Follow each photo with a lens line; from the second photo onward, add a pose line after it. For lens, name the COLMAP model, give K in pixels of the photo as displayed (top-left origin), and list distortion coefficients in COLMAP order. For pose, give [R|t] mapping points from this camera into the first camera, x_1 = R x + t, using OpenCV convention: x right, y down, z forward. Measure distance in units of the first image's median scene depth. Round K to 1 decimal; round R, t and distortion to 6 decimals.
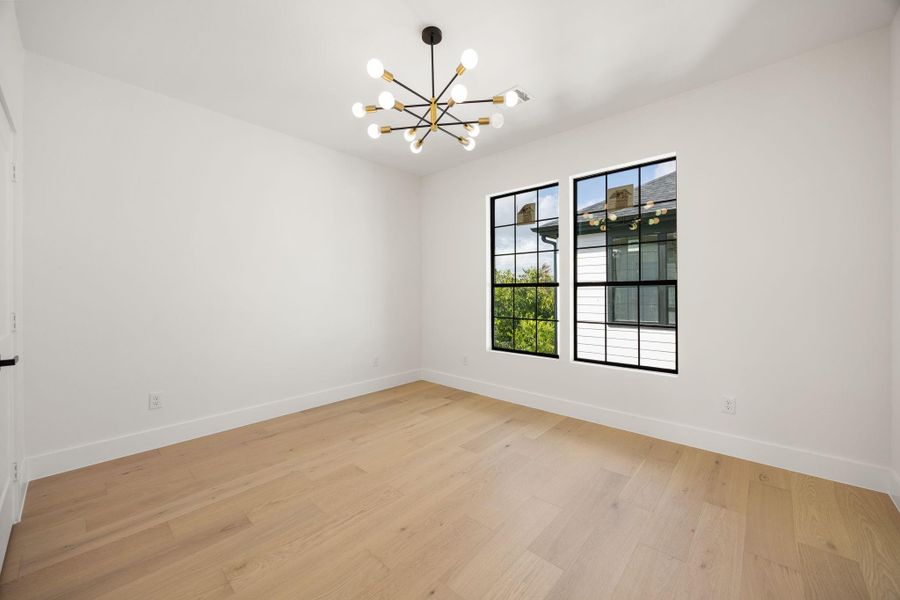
lens RADIAL K [[342.2, 0, 449.7], [0, 342.2, 299.7], [0, 0, 1]] dist [-0.001393, -0.000159]
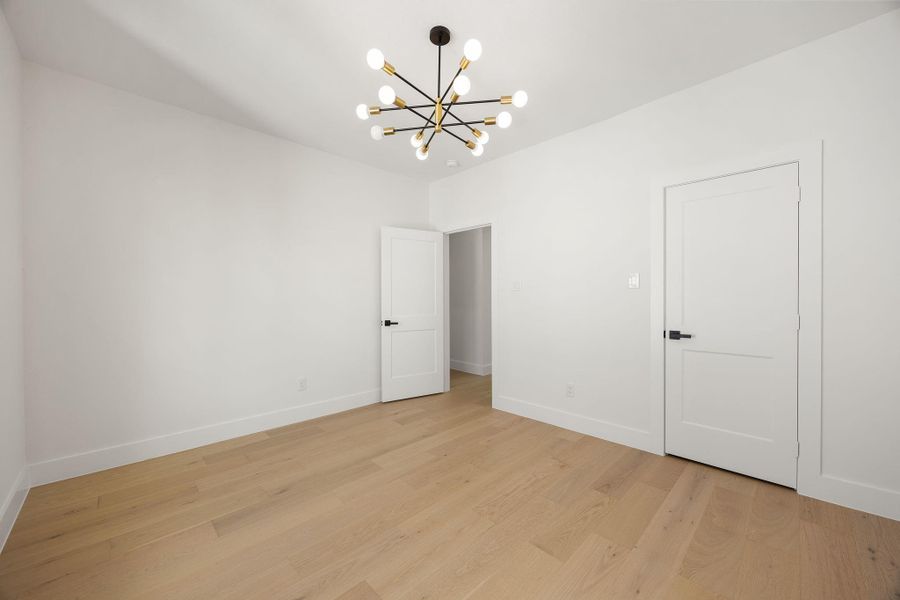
lens RADIAL K [[342.2, 0, 449.7], [0, 342.2, 299.7], [0, 0, 1]] dist [-0.001393, -0.000159]
pose [[-0.998382, 0.009777, 0.056021, -0.129894], [0.011217, 0.999613, 0.025459, -0.048948], [-0.055750, 0.026046, -0.998105, 1.979741]]
